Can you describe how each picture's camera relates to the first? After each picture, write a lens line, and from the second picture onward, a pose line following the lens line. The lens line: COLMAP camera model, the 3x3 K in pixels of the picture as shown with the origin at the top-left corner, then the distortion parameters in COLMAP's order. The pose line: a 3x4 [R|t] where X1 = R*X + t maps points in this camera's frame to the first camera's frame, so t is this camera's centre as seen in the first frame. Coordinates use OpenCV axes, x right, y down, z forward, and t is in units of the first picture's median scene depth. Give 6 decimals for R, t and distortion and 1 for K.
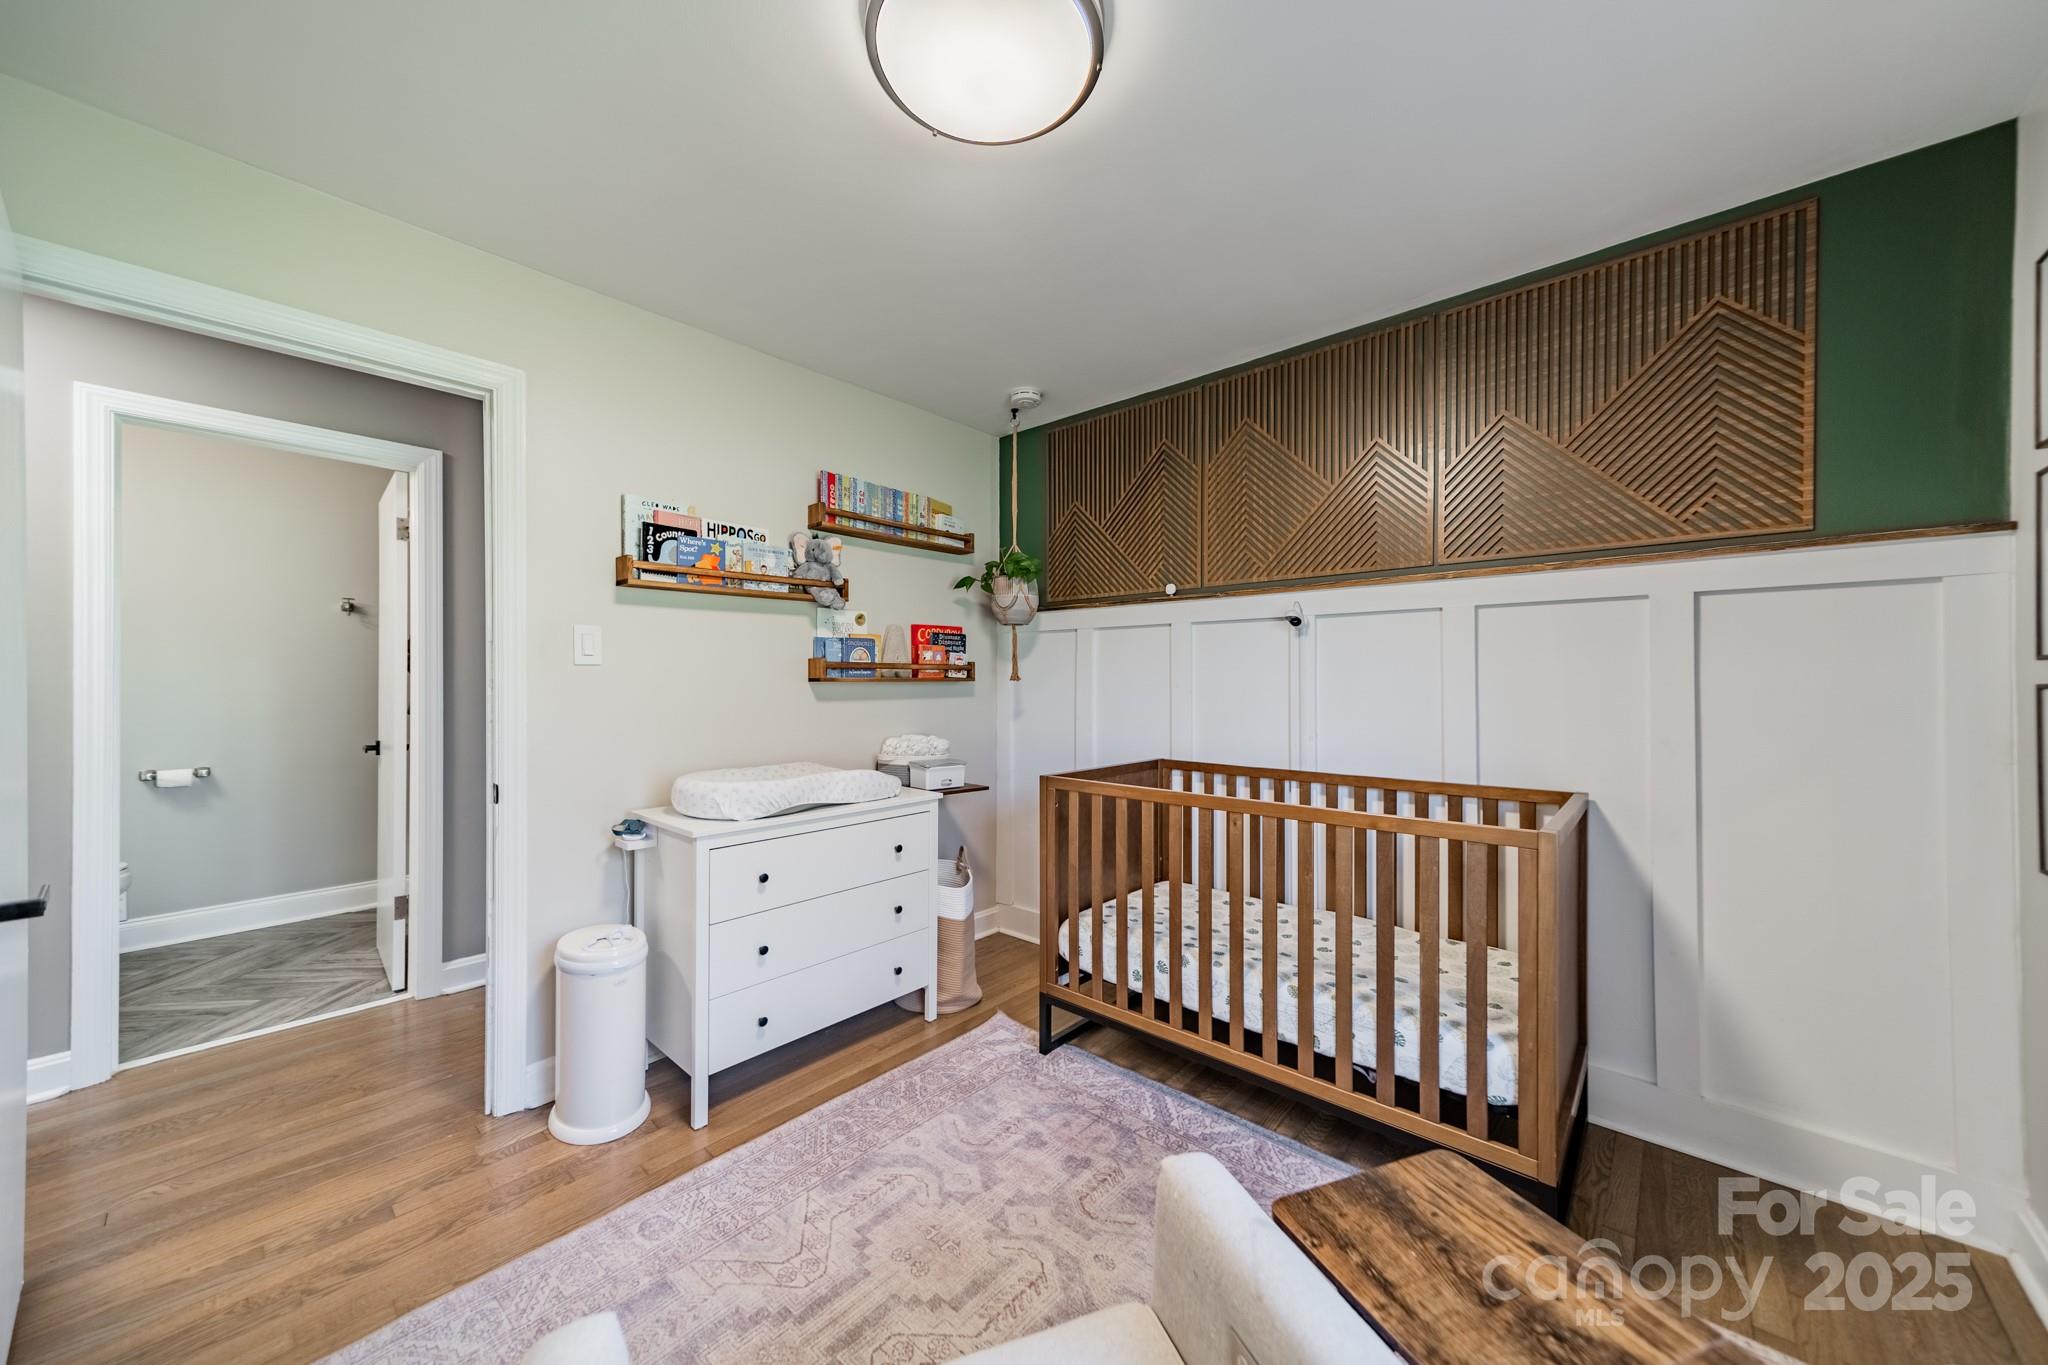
lens RADIAL K [[724.9, 0, 1031.5], [0, 724.9, 678.7], [0, 0, 1]] dist [0.007030, 0.000367]
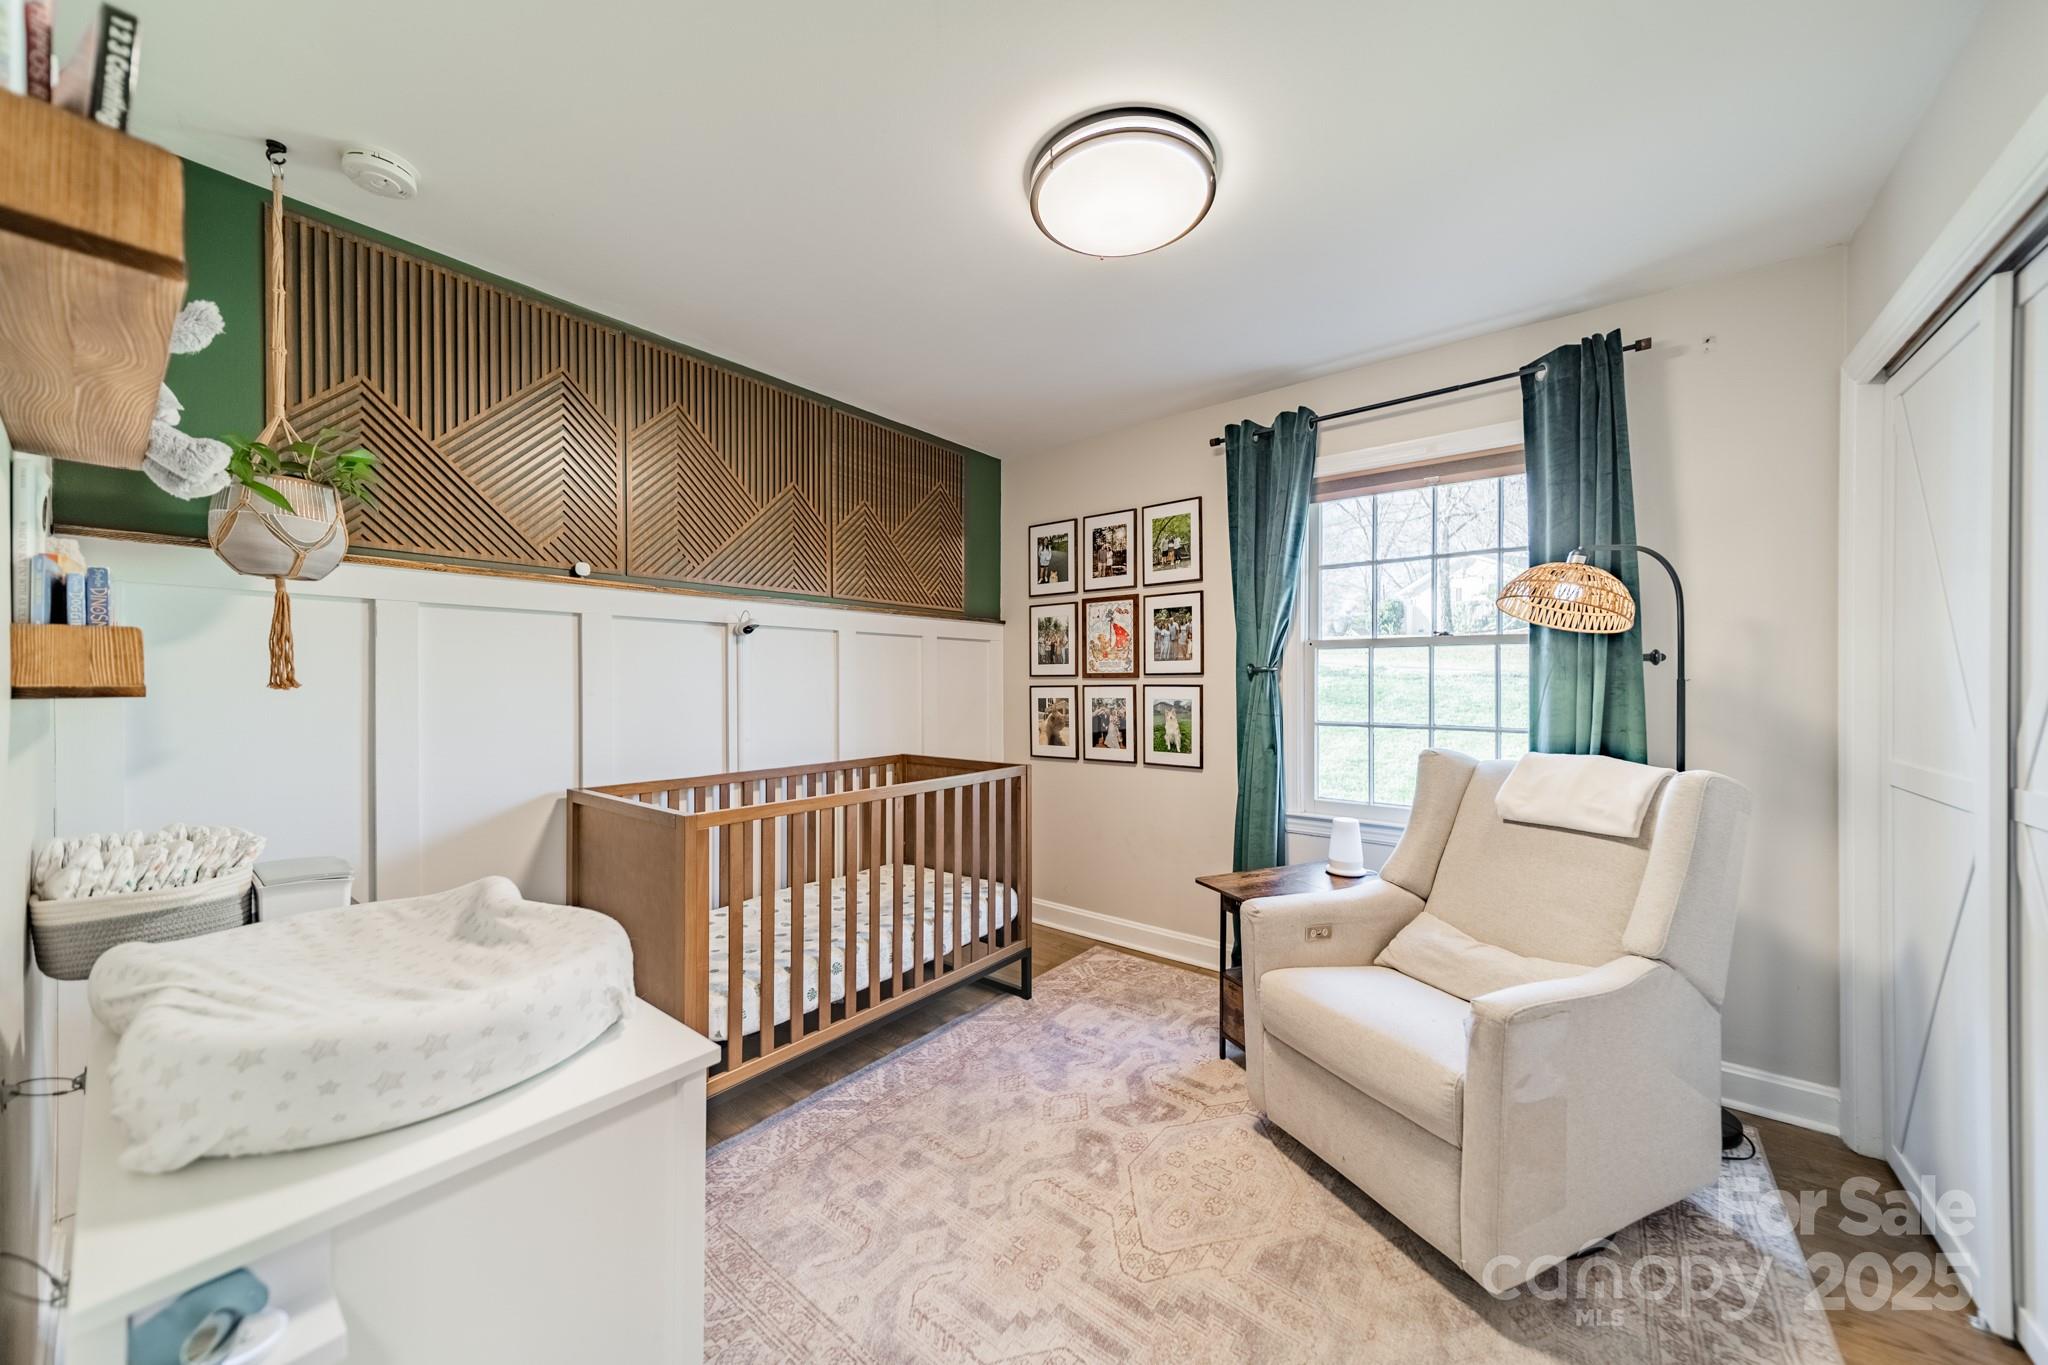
lens RADIAL K [[724.9, 0, 1025.7], [0, 724.9, 688.9], [0, 0, 1]] dist [0.007030, 0.000367]
pose [[-0.060710, -0.001831, 0.998154, -0.765074], [-0.003221, 0.999993, 0.001639, 0.002657], [-0.998150, -0.003115, -0.060716, 0.719683]]
